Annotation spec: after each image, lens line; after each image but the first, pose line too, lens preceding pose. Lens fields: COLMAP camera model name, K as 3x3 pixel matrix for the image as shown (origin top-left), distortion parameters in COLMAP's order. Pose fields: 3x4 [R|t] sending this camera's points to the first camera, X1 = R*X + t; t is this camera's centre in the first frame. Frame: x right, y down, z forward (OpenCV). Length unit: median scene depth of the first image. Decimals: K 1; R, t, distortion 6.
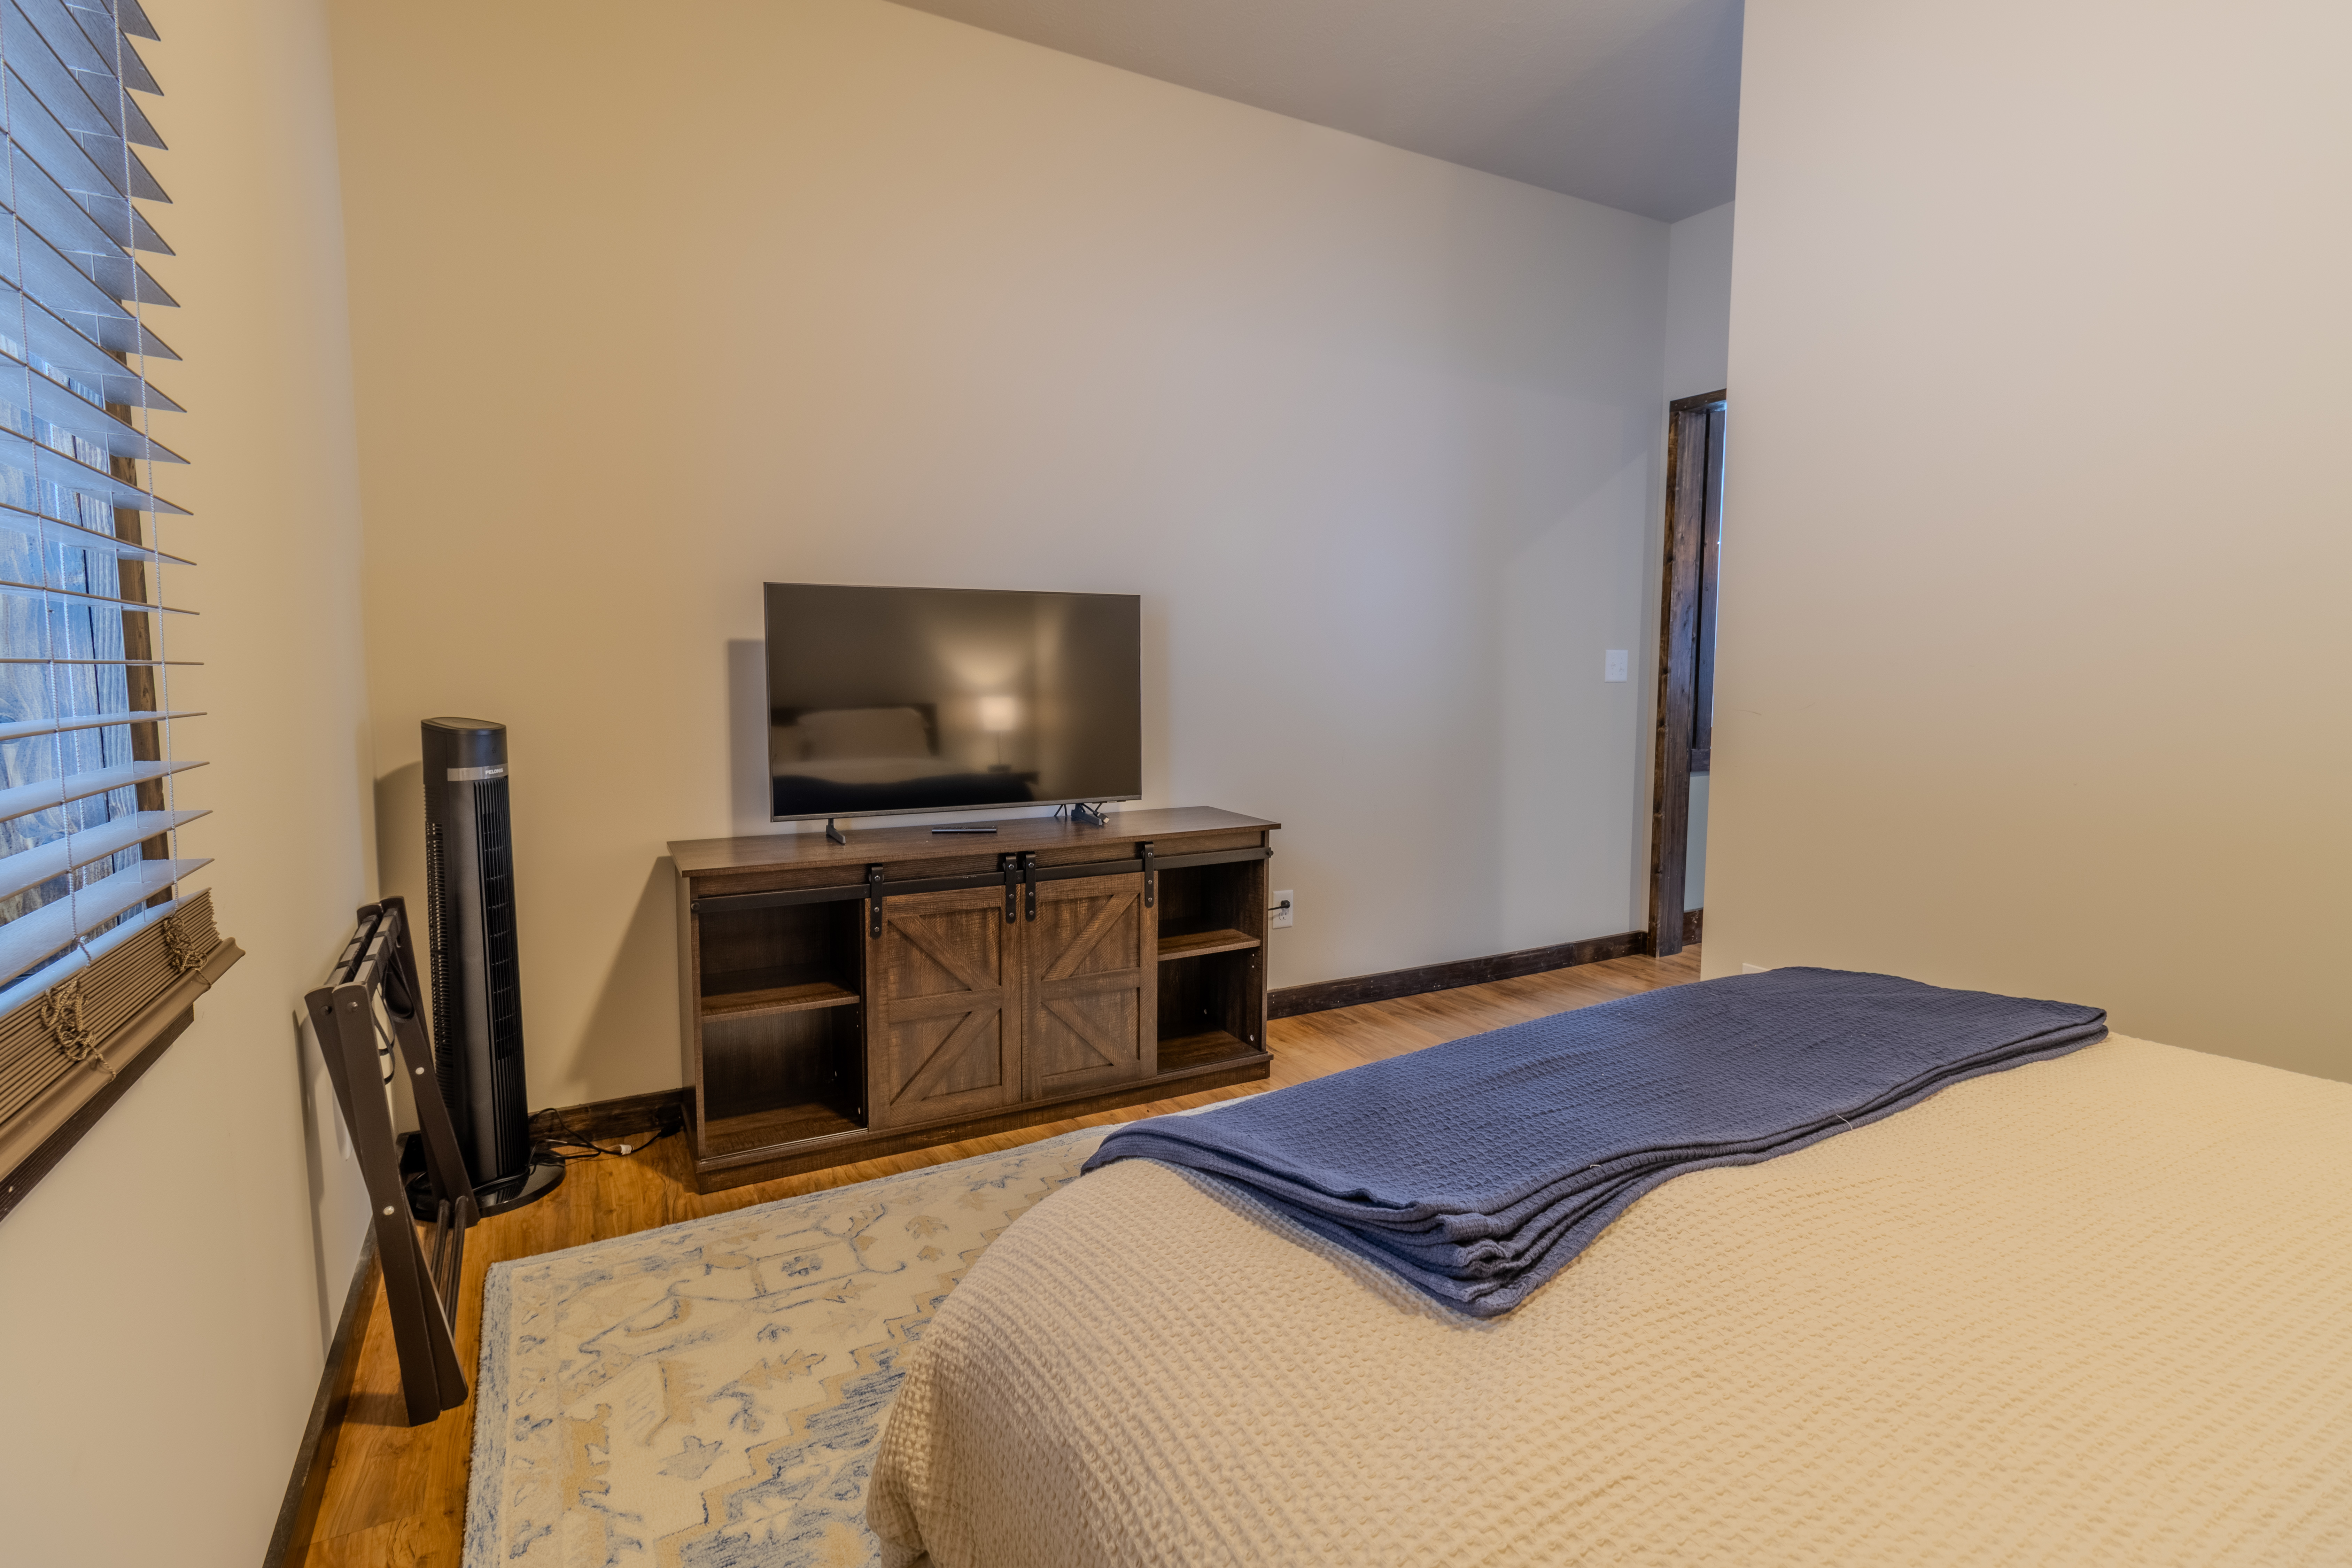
lens RADIAL K [[1118.2, 0, 1177.9], [0, 1118.2, 765.1], [0, 0, 1]] dist [0.000404, 0.000984]
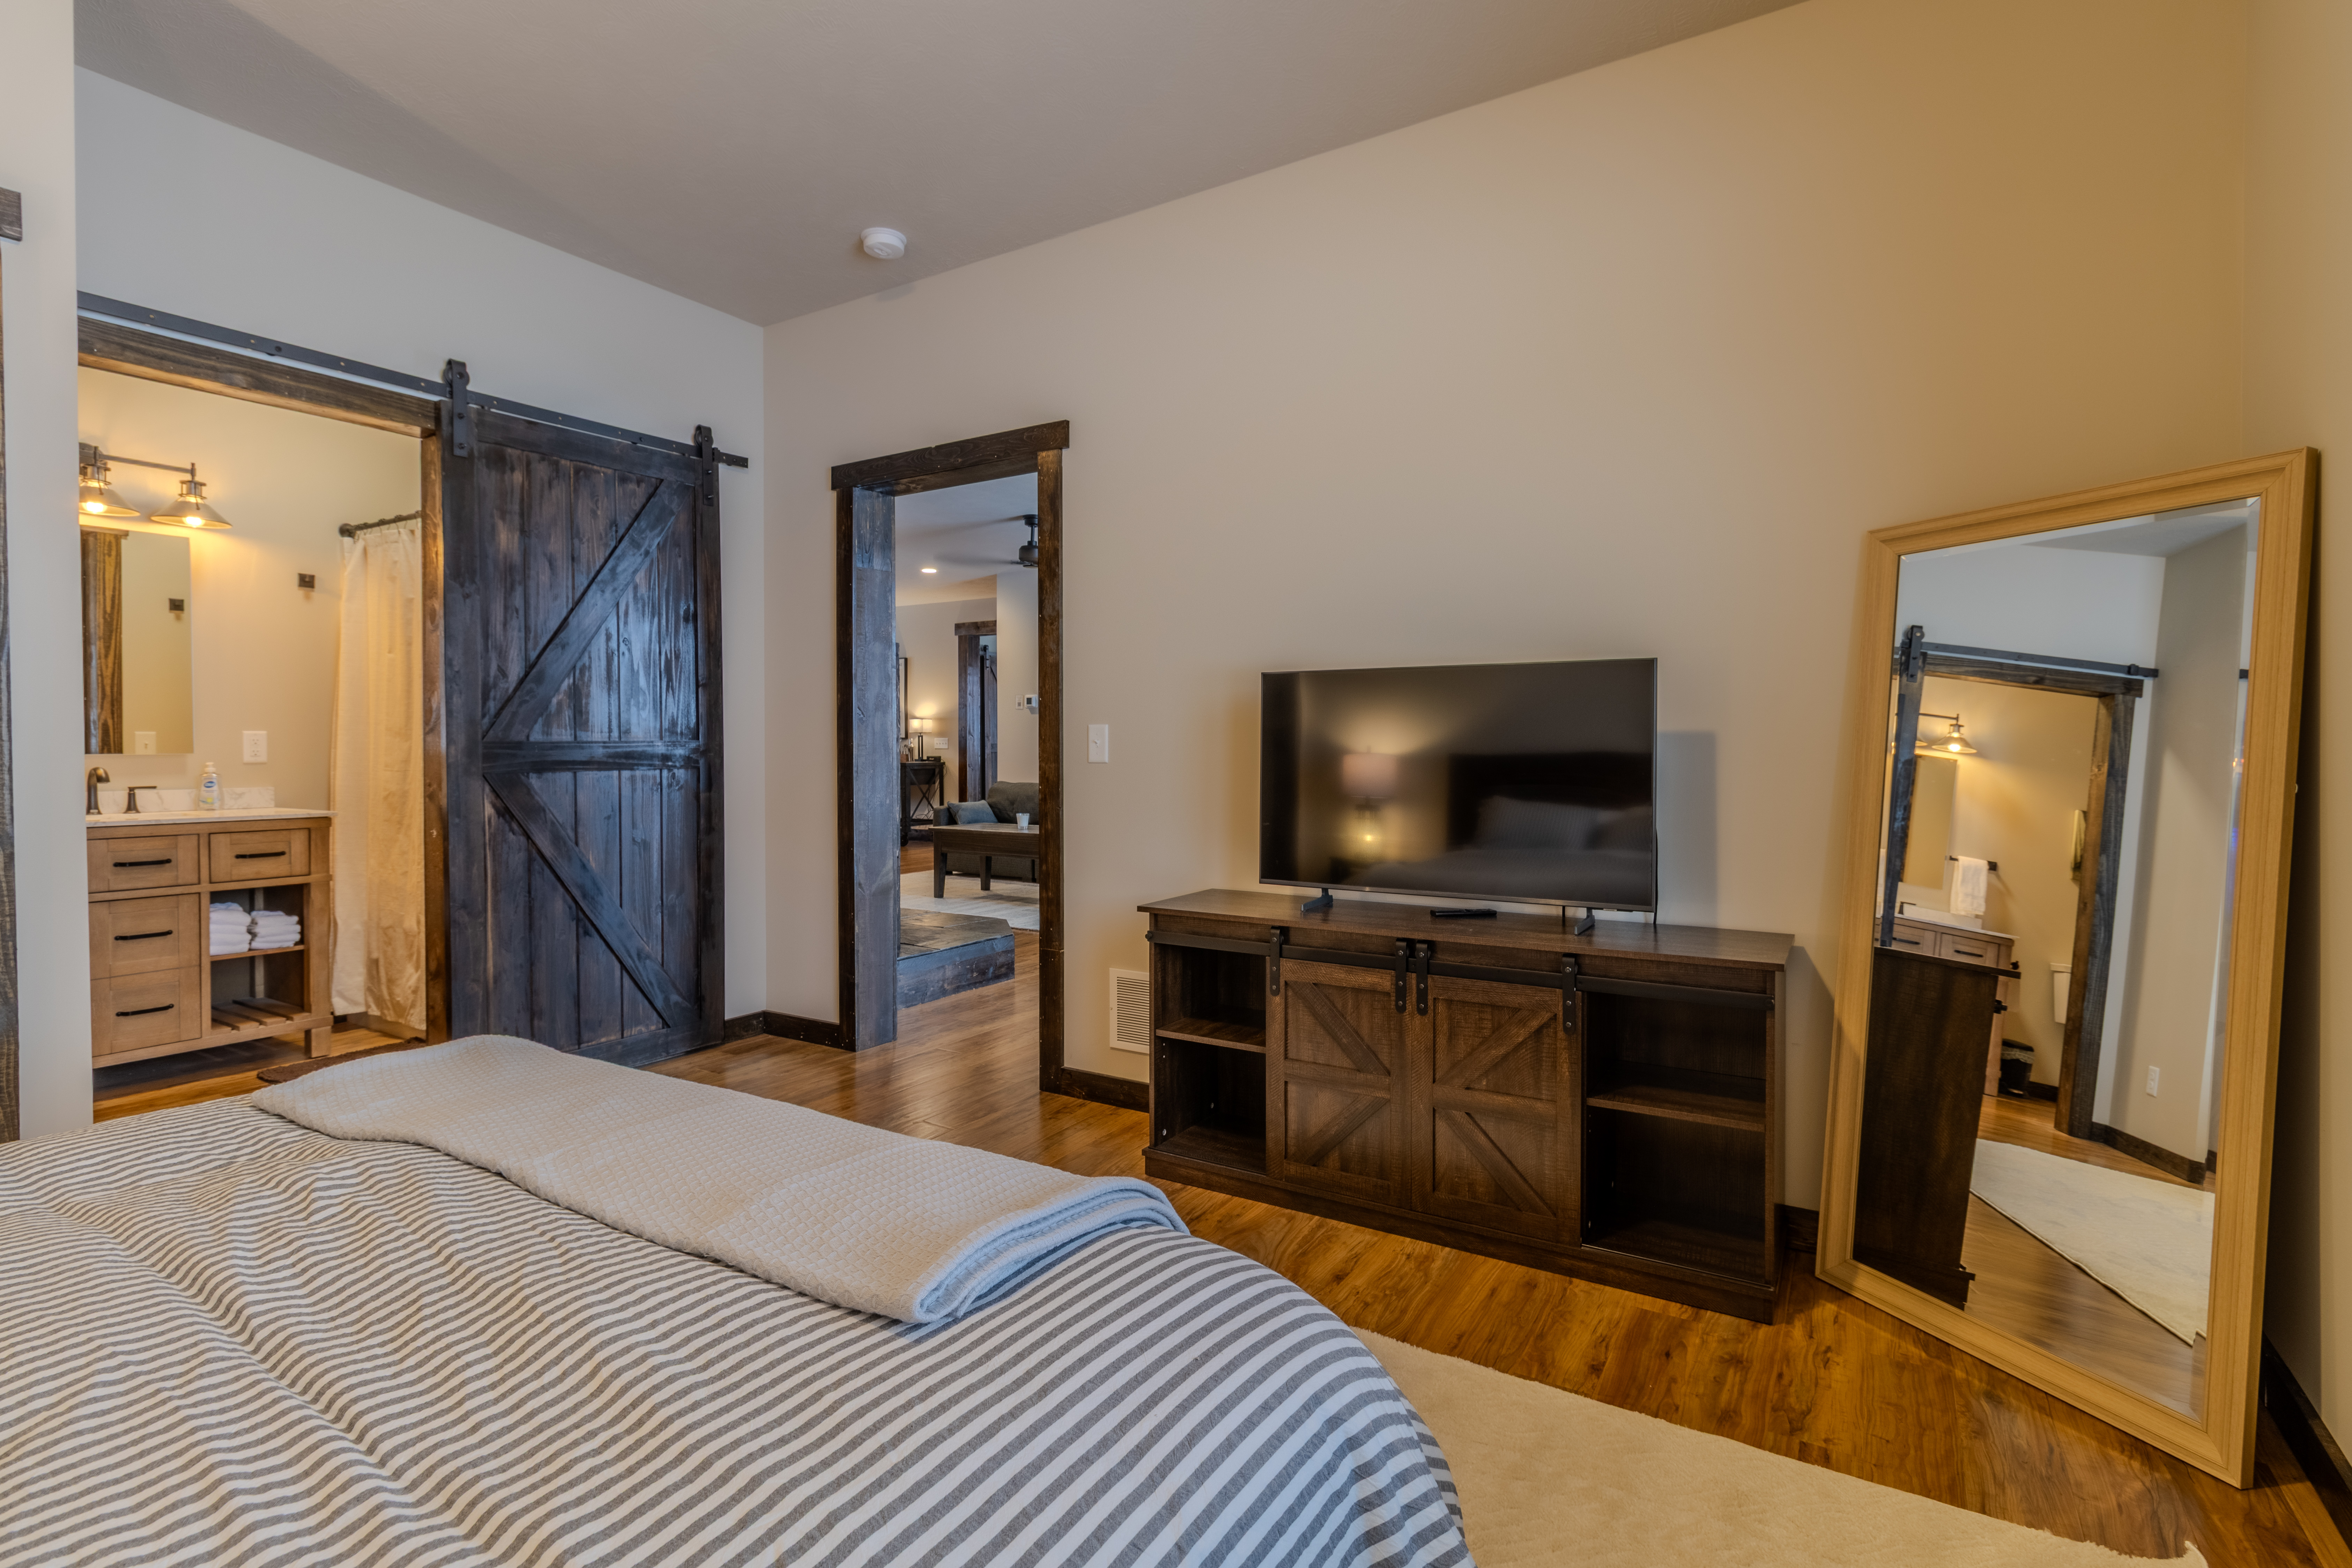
lens RADIAL K [[1118.2, 0, 1177.9], [0, 1118.2, 765.1], [0, 0, 1]] dist [0.000404, 0.000984]
pose [[0.482463, 0.018041, -0.875731, 0.621638], [-0.075569, 0.996917, -0.021095, -0.036233], [0.872650, 0.076356, 0.482339, 0.377736]]
